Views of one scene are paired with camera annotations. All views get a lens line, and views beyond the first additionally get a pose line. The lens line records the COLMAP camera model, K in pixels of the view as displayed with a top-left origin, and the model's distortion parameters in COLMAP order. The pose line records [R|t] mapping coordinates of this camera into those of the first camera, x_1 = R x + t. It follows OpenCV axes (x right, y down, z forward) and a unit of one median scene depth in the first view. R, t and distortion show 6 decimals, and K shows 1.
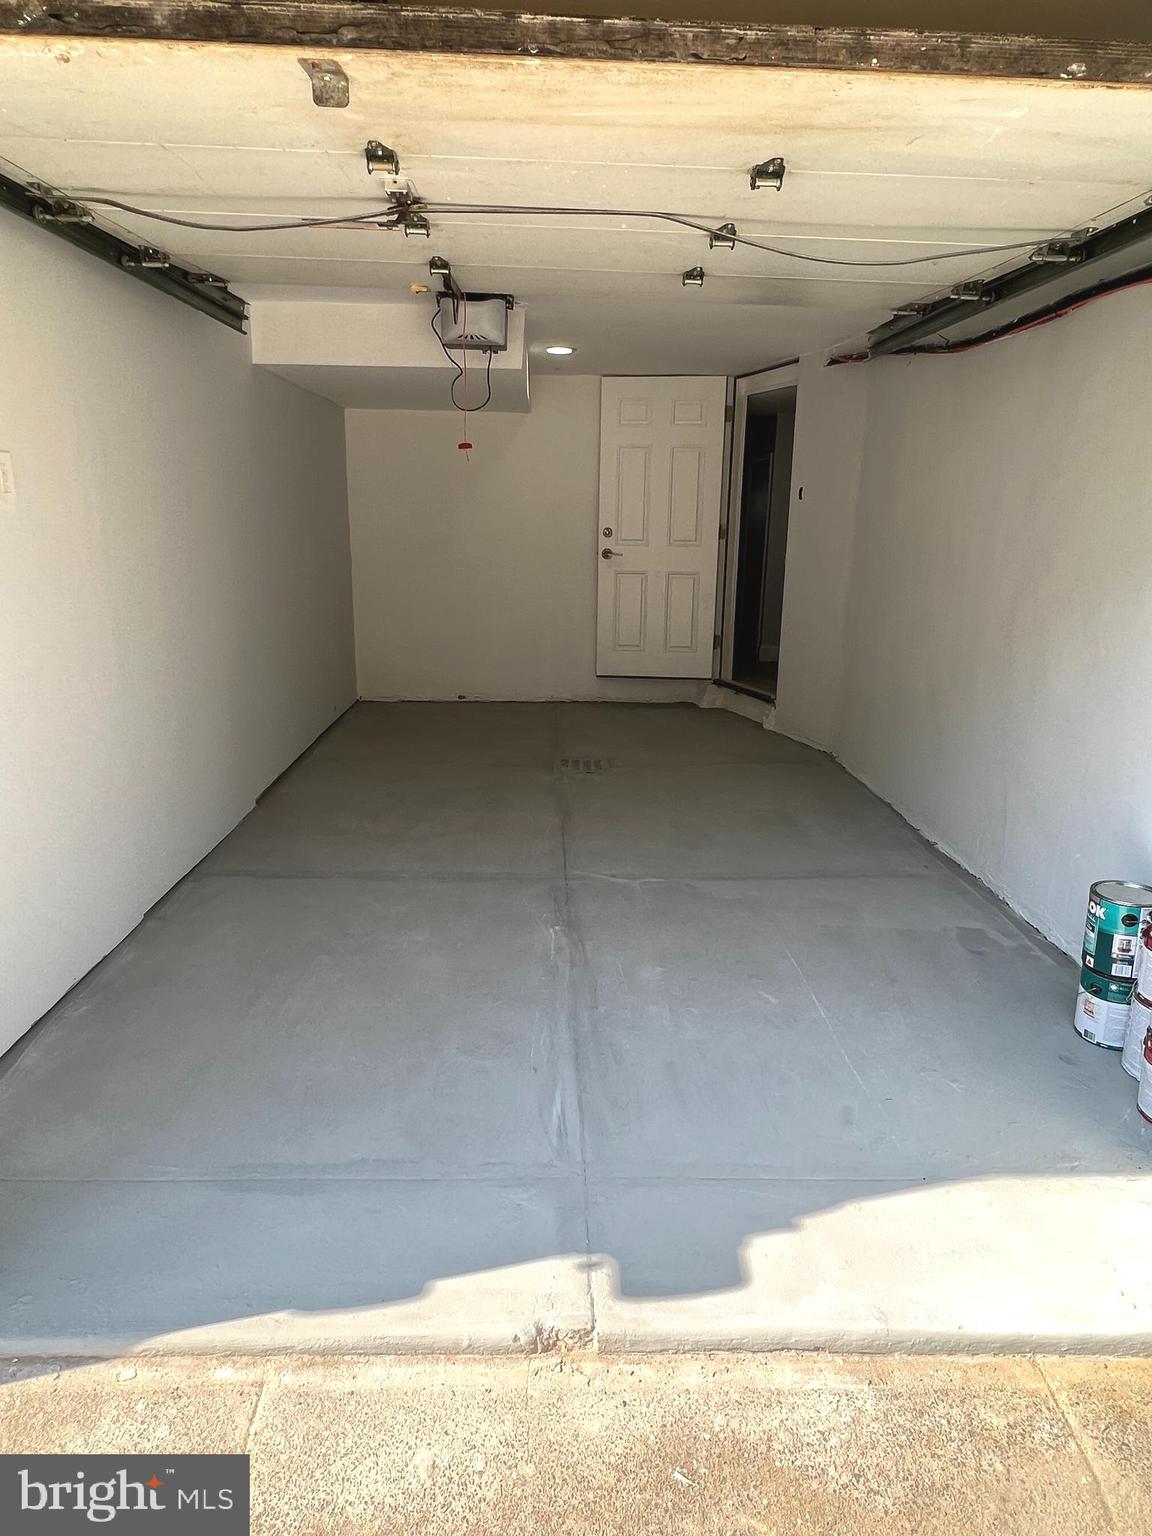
lens RADIAL K [[903.5, 0, 577.5], [0, 903.5, 767.2], [0, 0, 1]] dist [-0.001017, 0.000096]
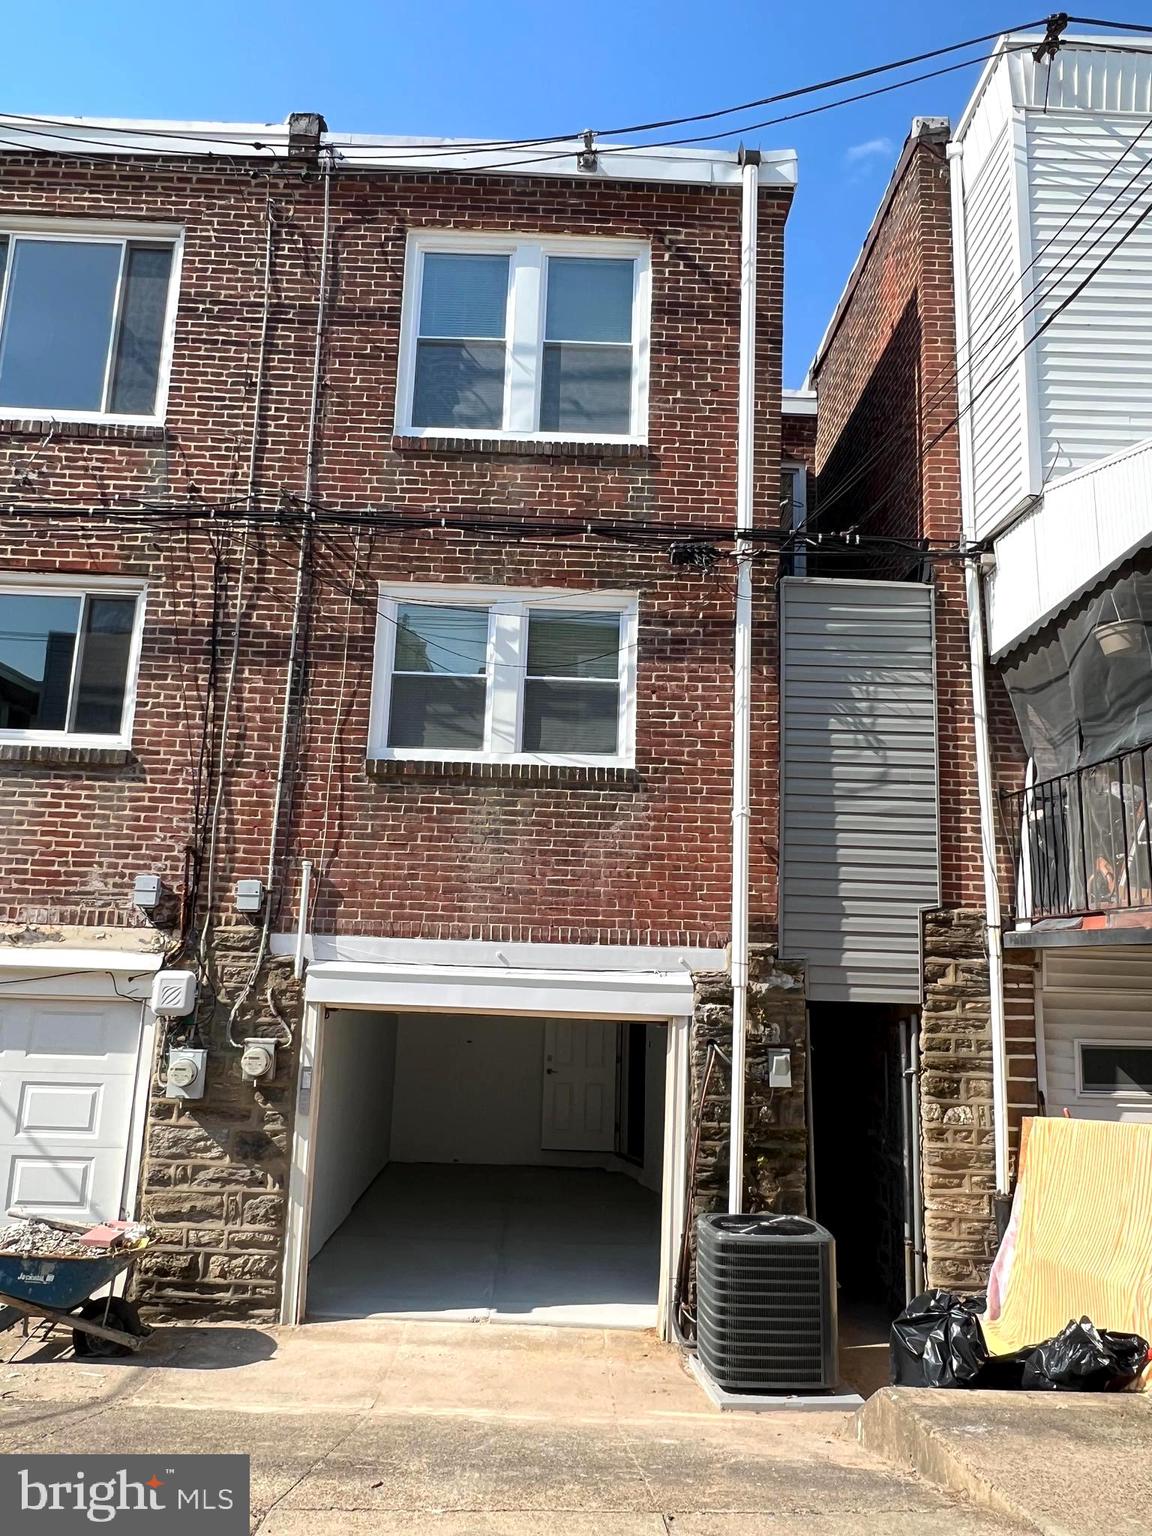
lens RADIAL K [[1062.2, 0, 577.2], [0, 1062.2, 765.1], [0, 0, 1]] dist [-0.003597, -0.000398]
pose [[0.999806, 0.013687, -0.014178, 0.104516], [-0.018546, 0.896789, -0.442069, 0.122539], [0.006665, 0.442246, 0.896869, -1.006866]]
